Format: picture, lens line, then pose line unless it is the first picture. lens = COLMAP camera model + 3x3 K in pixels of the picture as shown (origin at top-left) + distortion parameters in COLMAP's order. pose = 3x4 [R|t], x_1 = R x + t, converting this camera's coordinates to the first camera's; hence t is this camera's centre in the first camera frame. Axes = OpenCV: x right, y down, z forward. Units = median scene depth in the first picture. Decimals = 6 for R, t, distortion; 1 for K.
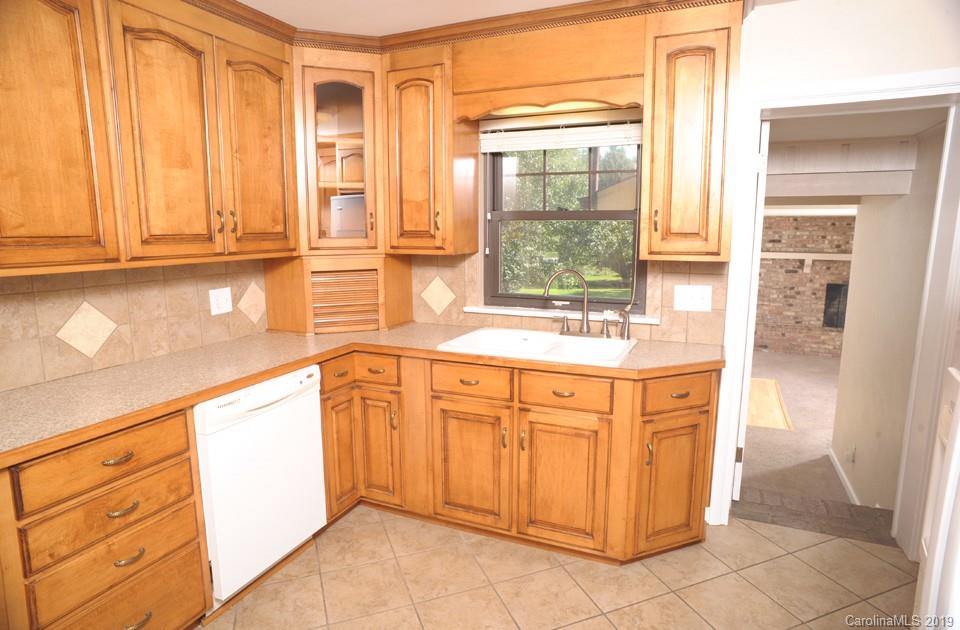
lens RADIAL K [[548.0, 0, 480.0], [0, 548.0, 315.0], [0, 0, 1]] dist [-0.103188, 0.069507]
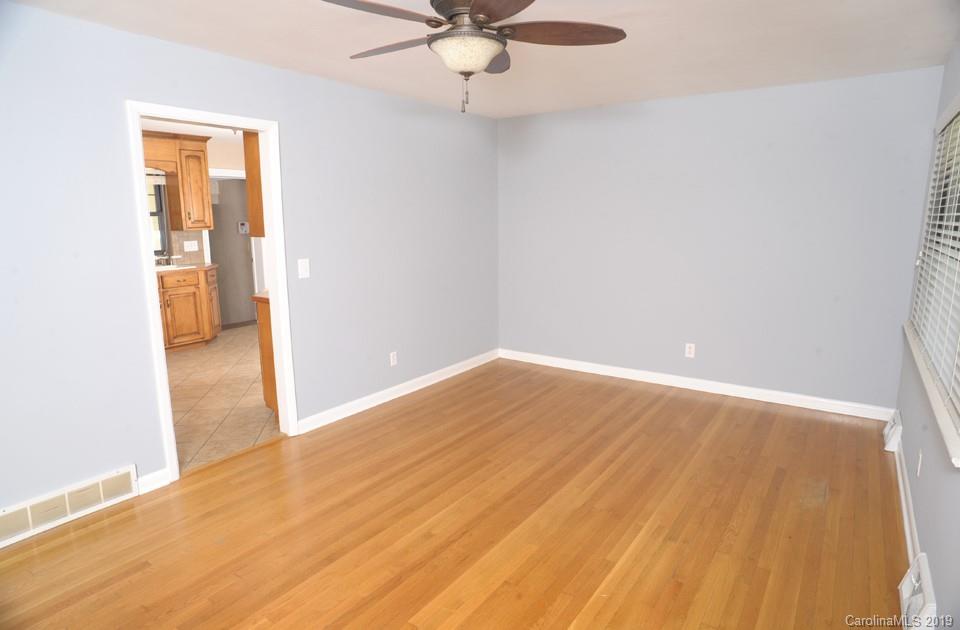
lens RADIAL K [[548.0, 0, 480.0], [0, 548.0, 315.0], [0, 0, 1]] dist [-0.103188, 0.069507]
pose [[0.188572, -0.171505, 0.966968, -2.116613], [0.161363, 0.976661, 0.141757, 0.171161], [-0.968712, 0.129301, 0.211845, -0.945858]]
